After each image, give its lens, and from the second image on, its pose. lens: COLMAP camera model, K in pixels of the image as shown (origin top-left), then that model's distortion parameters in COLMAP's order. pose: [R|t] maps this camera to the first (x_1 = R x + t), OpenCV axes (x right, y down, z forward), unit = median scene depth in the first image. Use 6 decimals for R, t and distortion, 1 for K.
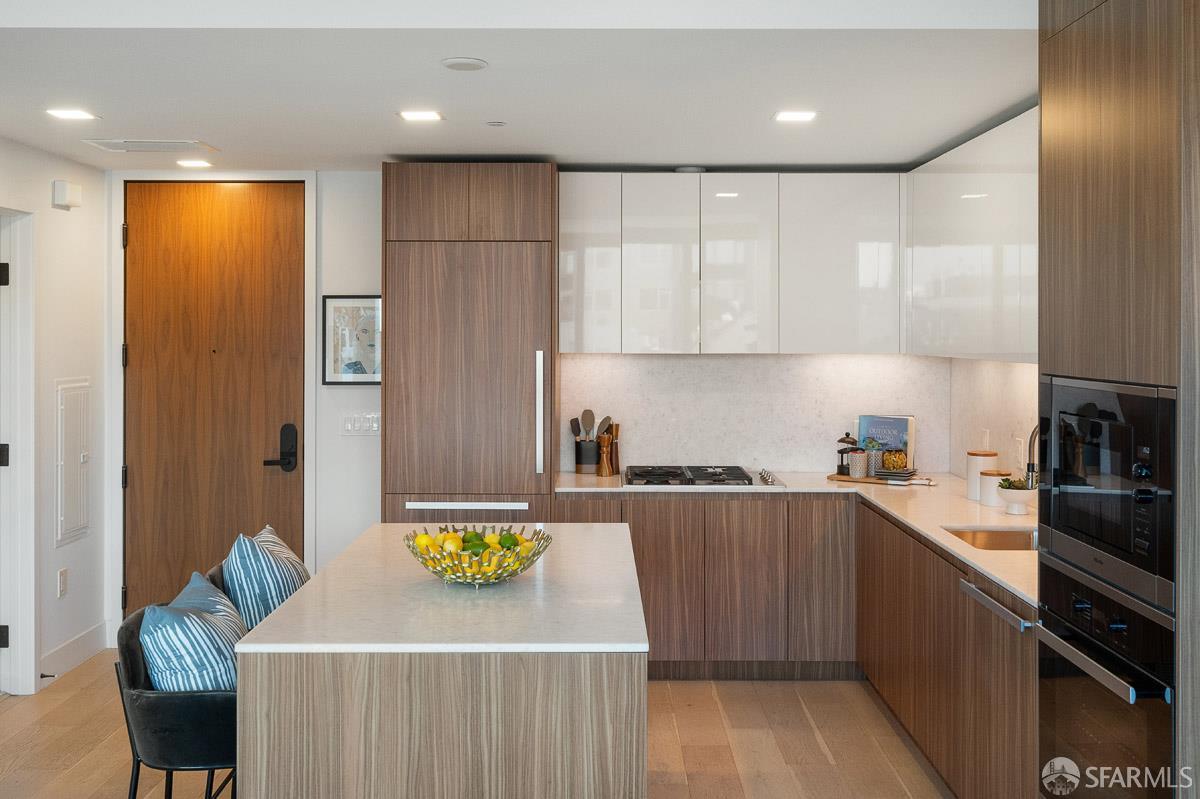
lens RADIAL K [[1183.9, 0, 619.8], [0, 1183.9, 327.4], [0, 0, 1]] dist [-0.035021, 0.000000]
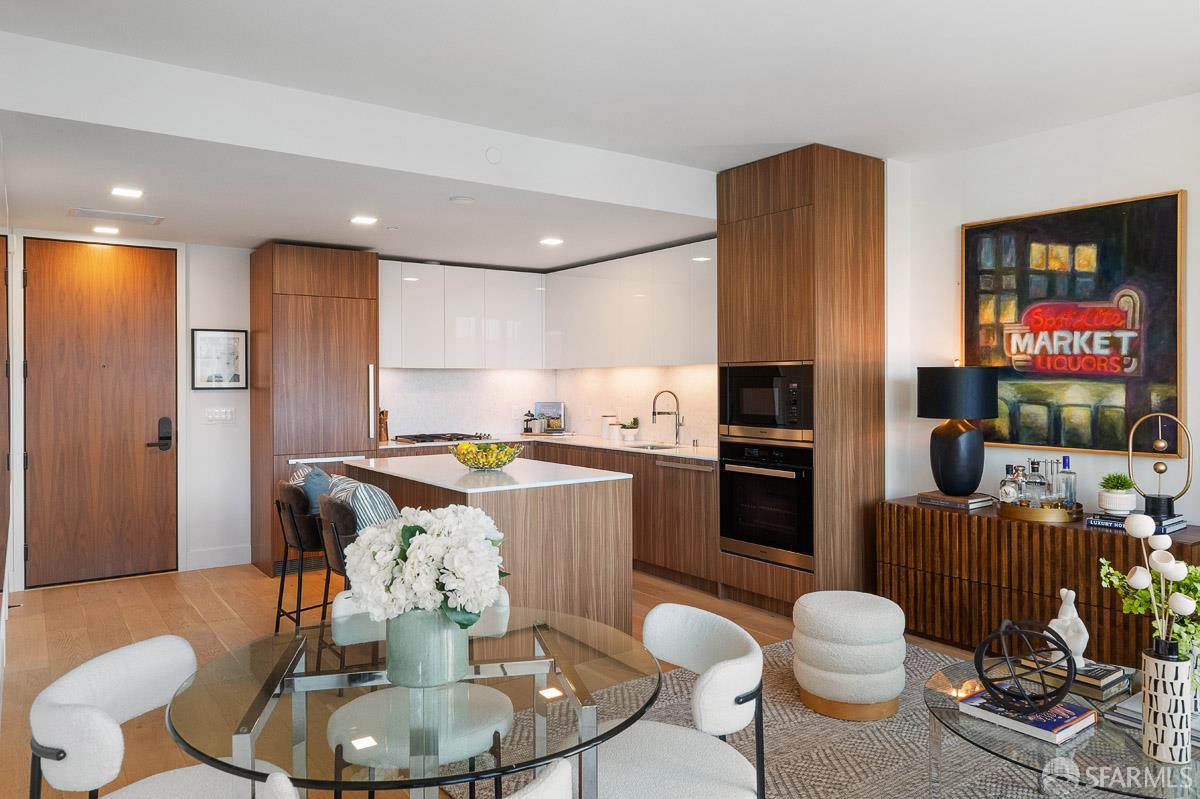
lens RADIAL K [[836.6, 0, 593.9], [0, 836.6, 374.2], [0, 0, 1]] dist [0.015490, -0.000402]
pose [[0.833459, 0.000562, 0.552581, -0.448835], [0.000893, 0.999997, -0.002364, 0.035358], [-0.552580, 0.002464, 0.833456, -0.154915]]
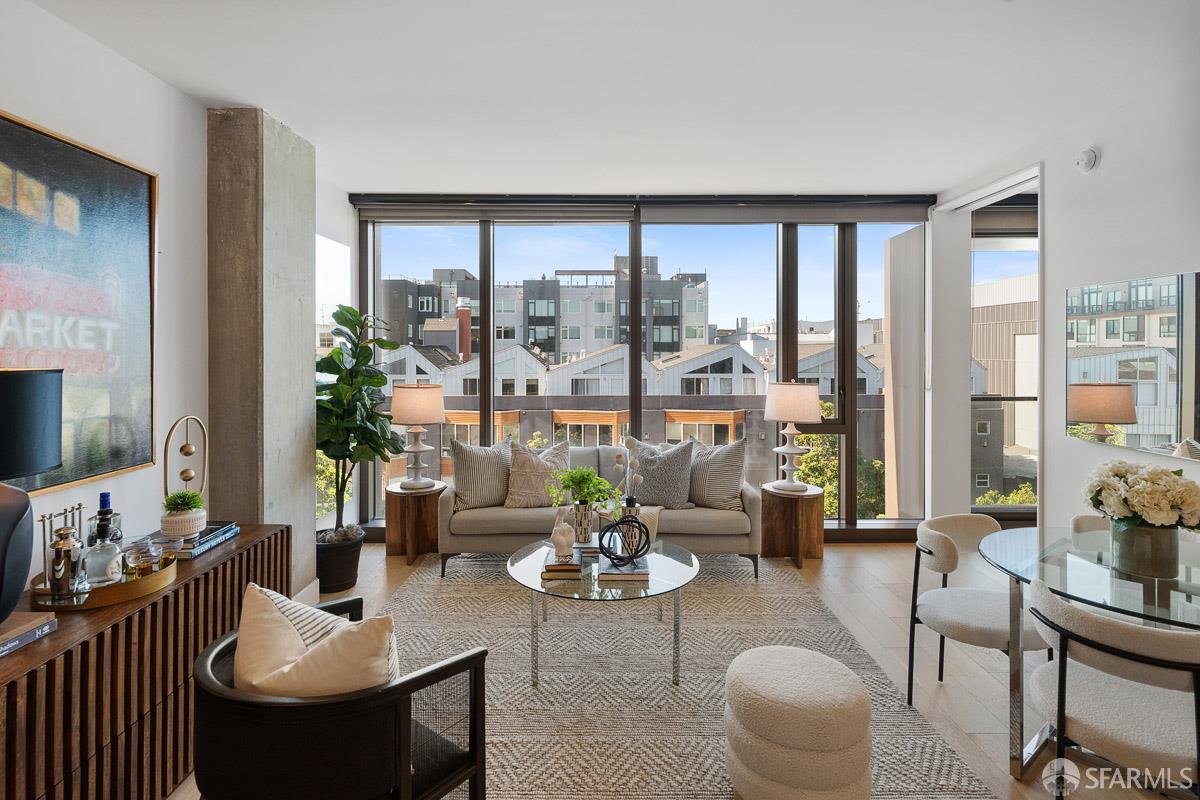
lens RADIAL K [[606.1, 0, 605.8], [0, 606.1, 353.9], [0, 0, 1]] dist [-0.004735, 0.000209]
pose [[-0.999813, -0.004039, 0.018921, -0.002942], [-0.003995, 0.999989, 0.002354, 0.016665], [-0.018931, 0.002278, -0.999818, 0.622244]]
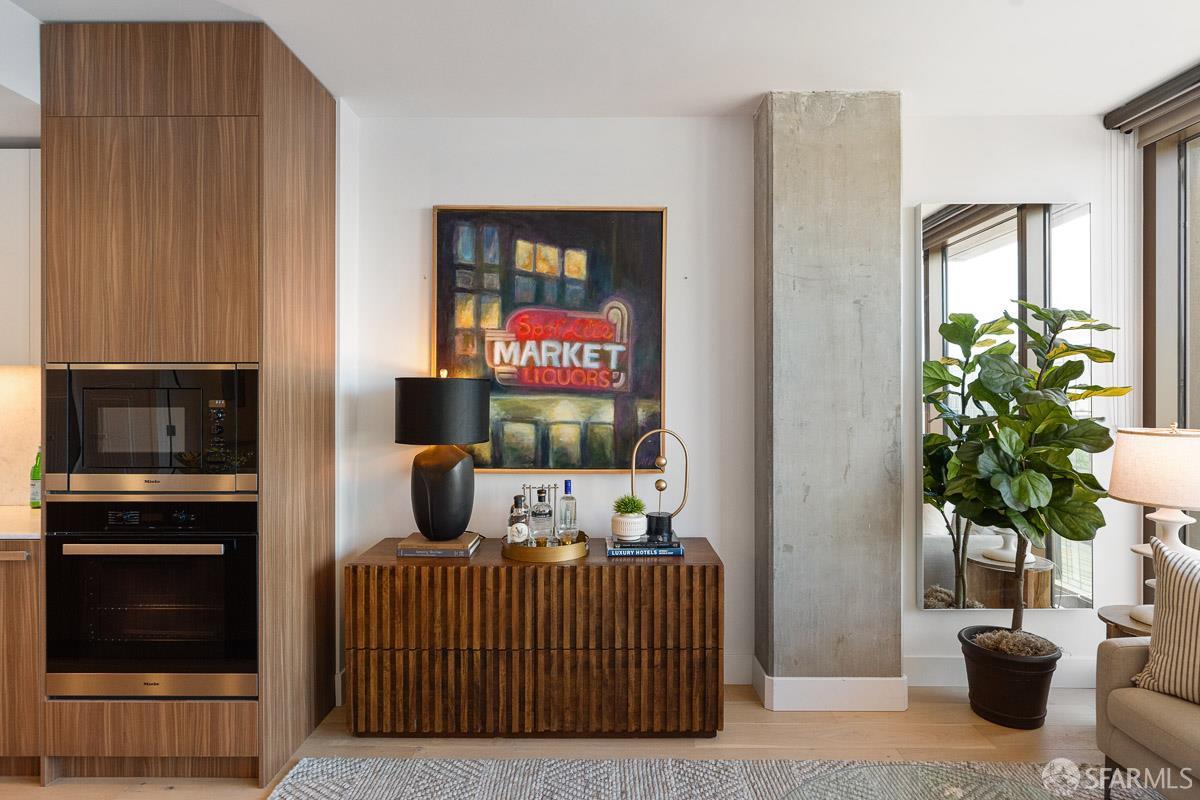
lens RADIAL K [[669.3, 0, 608.6], [0, 669.3, 394.8], [0, 0, 1]] dist [-0.008666, 0.001864]
pose [[0.024333, -0.001237, 0.999703, -0.215592], [-0.005889, 0.999982, 0.001381, 0.037962], [-0.999687, -0.005921, 0.024325, 0.195888]]
